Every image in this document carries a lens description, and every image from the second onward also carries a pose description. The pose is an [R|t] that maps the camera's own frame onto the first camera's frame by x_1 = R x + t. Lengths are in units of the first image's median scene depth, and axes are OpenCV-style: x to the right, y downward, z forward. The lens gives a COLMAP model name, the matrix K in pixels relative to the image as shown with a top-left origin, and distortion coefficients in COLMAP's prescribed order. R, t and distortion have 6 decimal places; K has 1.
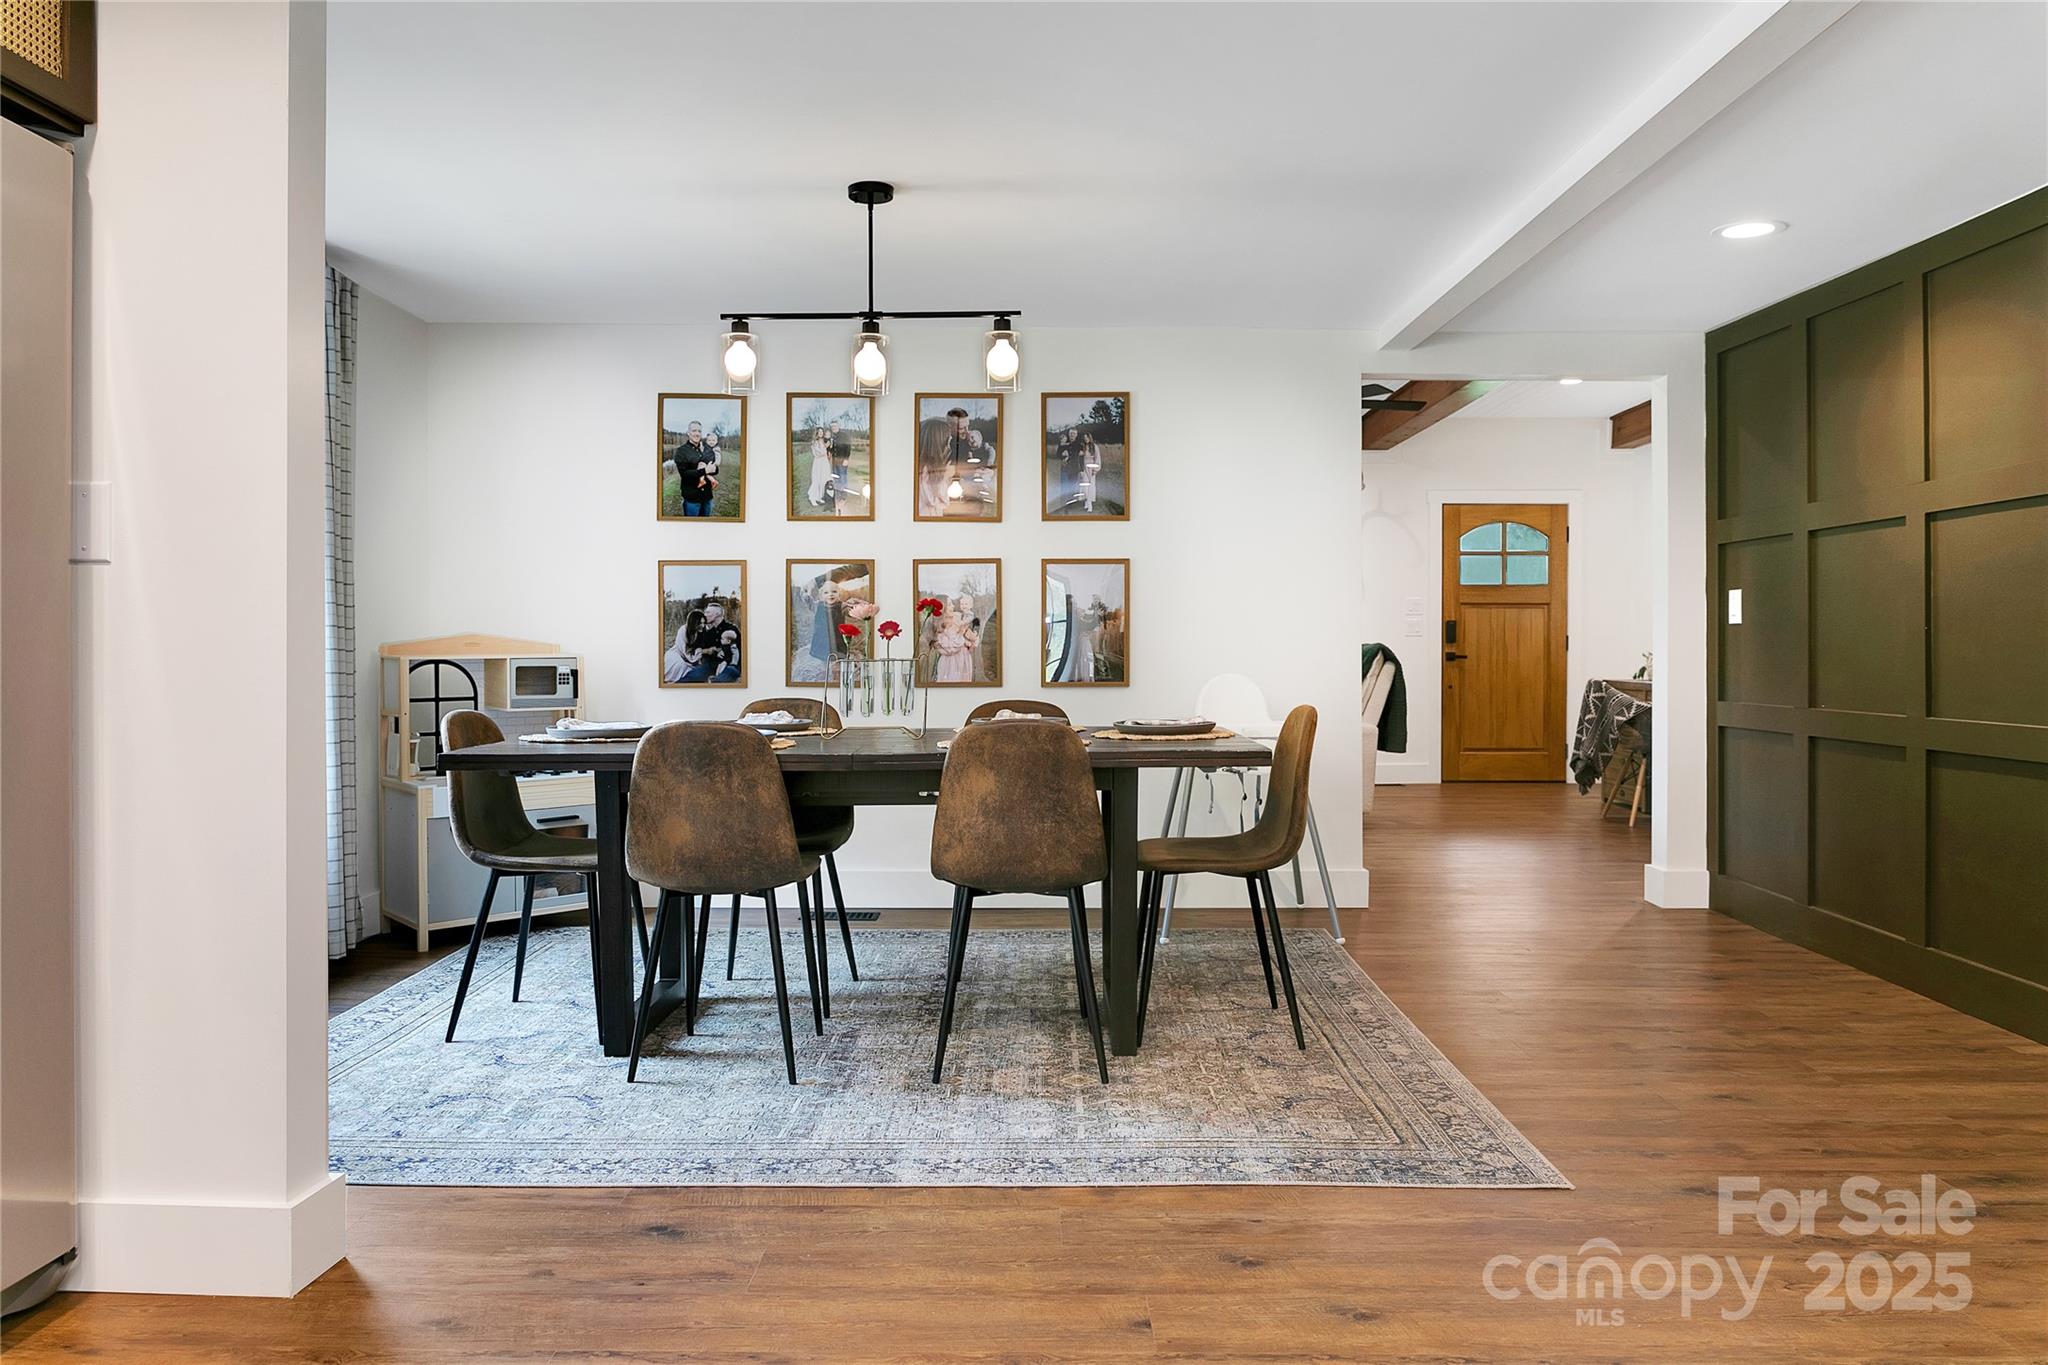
lens RADIAL K [[1383.8, 0, 1024.4], [0, 1383.8, 661.6], [0, 0, 1]] dist [-0.001958, -0.000279]
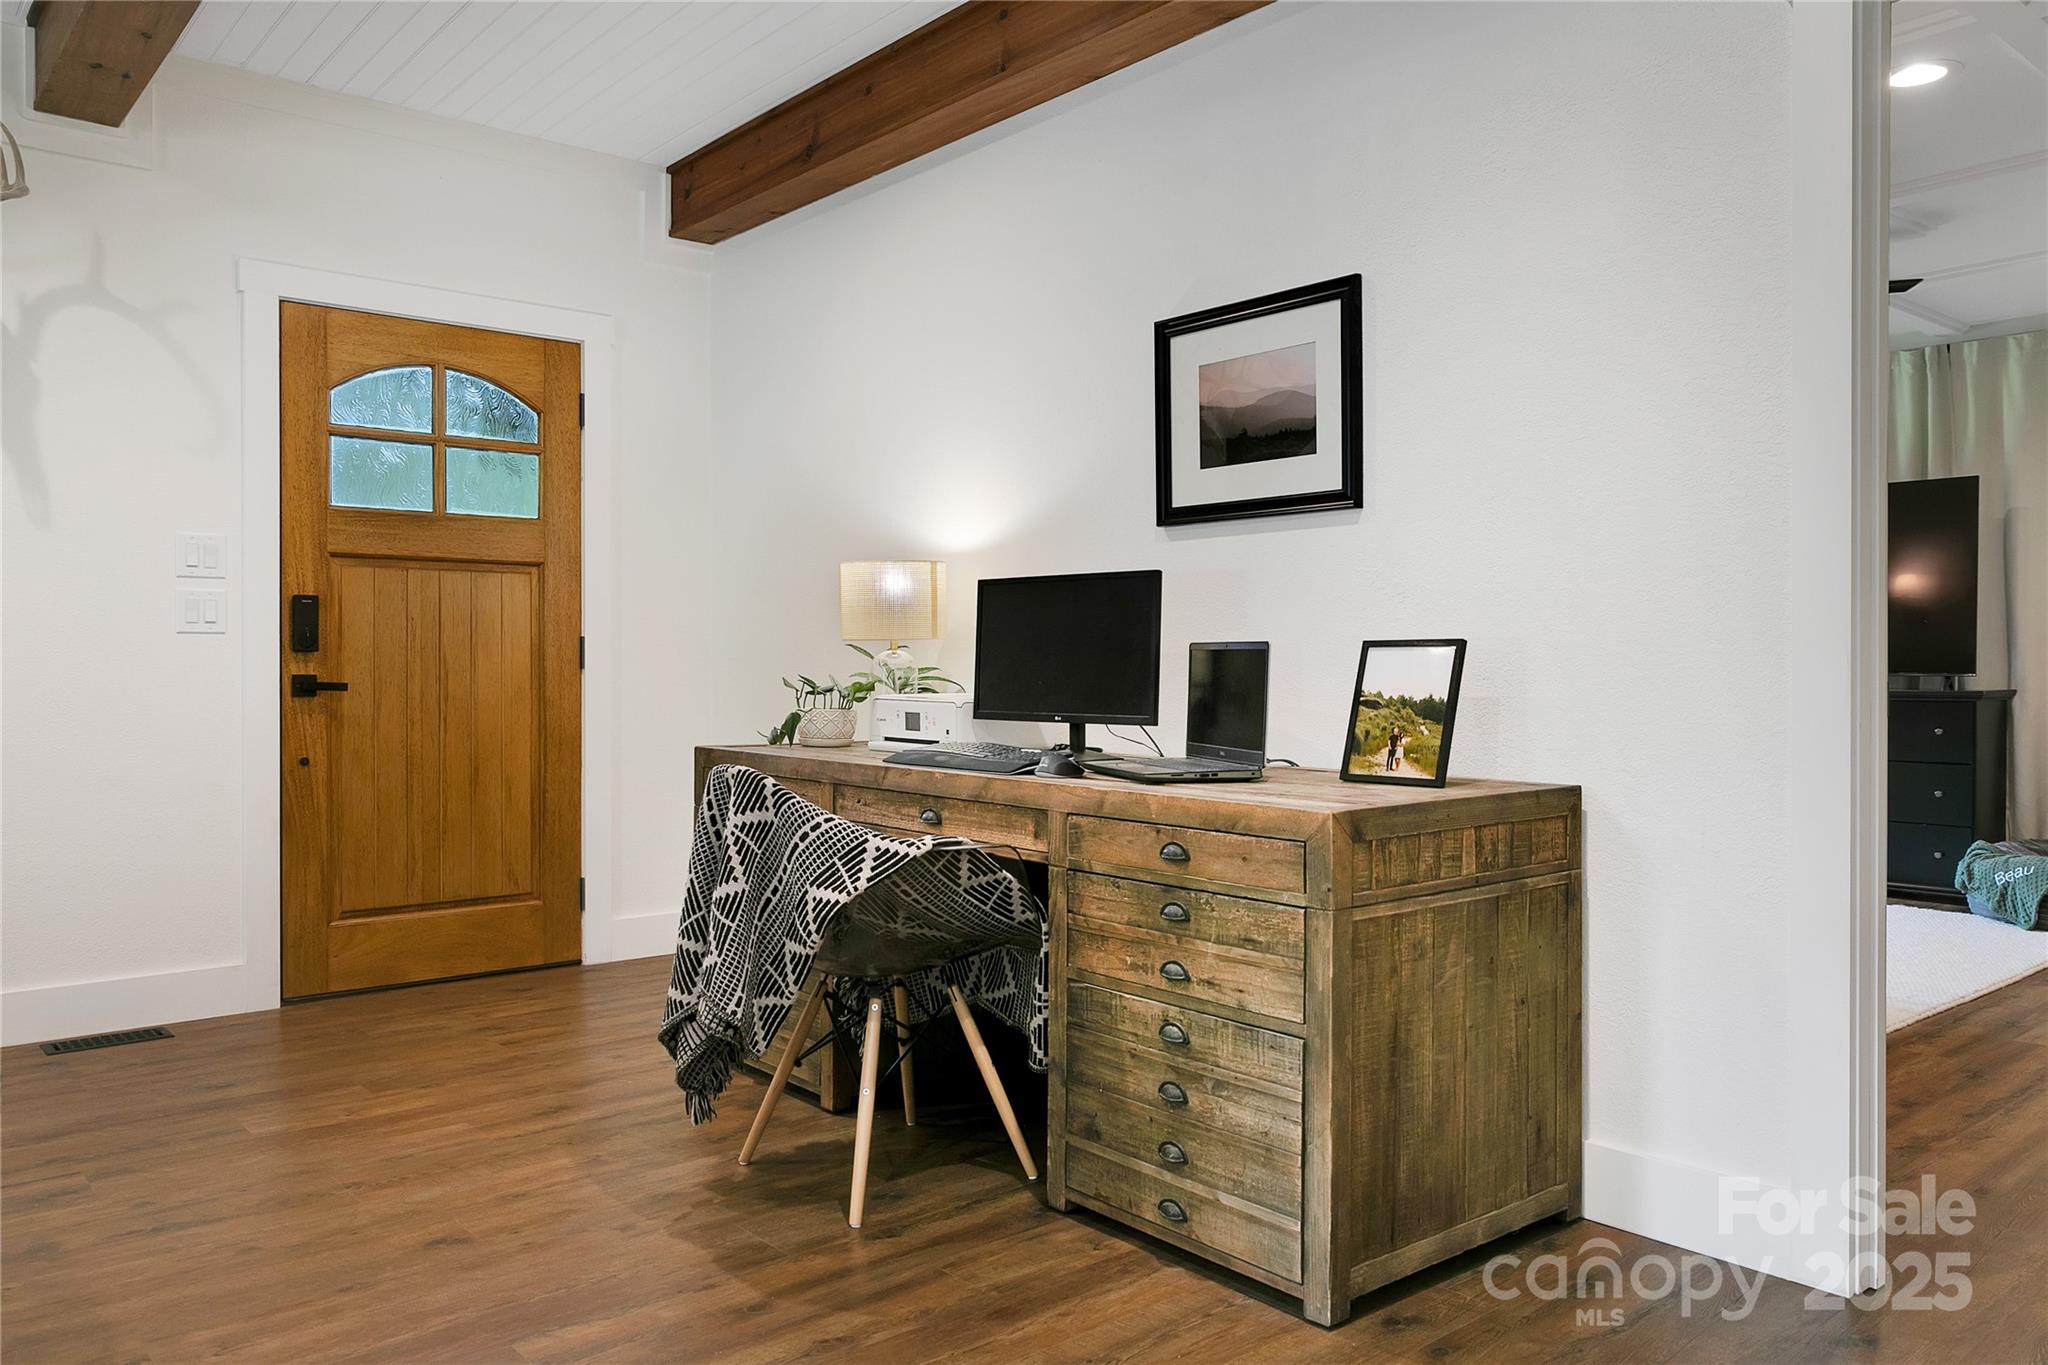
lens RADIAL K [[1501.1, 0, 1024.0], [0, 1501.1, 682.5], [0, 0, 1]] dist [-0.005154, -0.002234]
pose [[0.756886, -0.007914, 0.653499, 0.183723], [0.003481, 0.999961, 0.008078, -0.007329], [-0.653538, -0.003839, 0.756884, 0.540222]]
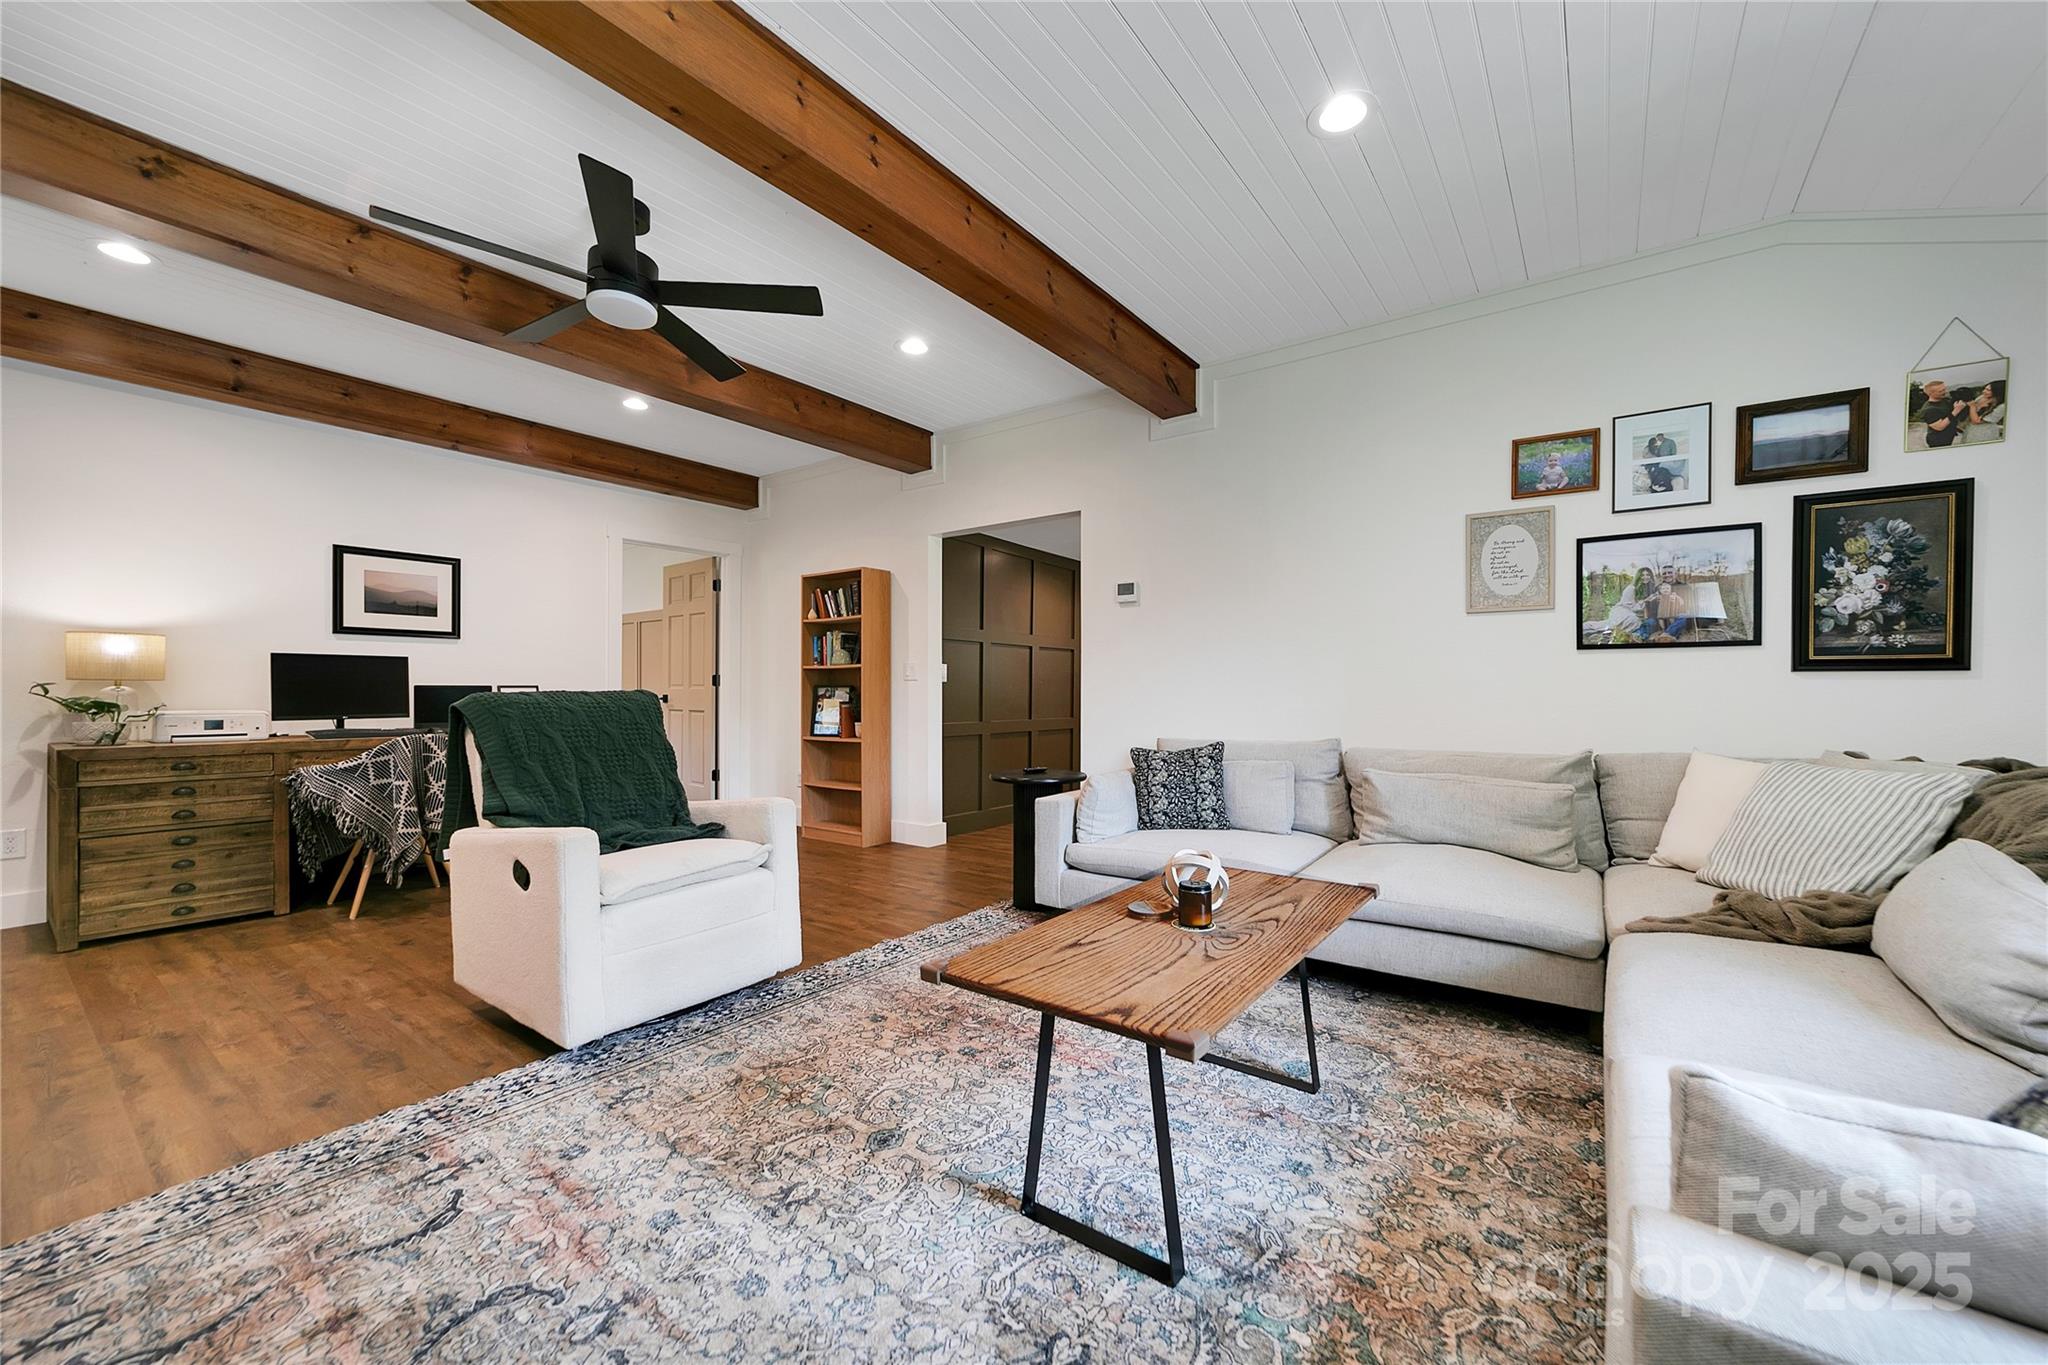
lens RADIAL K [[788.2, 0, 1024.0], [0, 788.2, 682.5], [0, 0, 1]] dist [-0.000034, -0.000003]
pose [[-0.810196, 0.000255, 0.586159, -0.102447], [-0.000602, 0.999999, -0.001268, -0.013768], [-0.586158, -0.001380, -0.810195, 0.900442]]
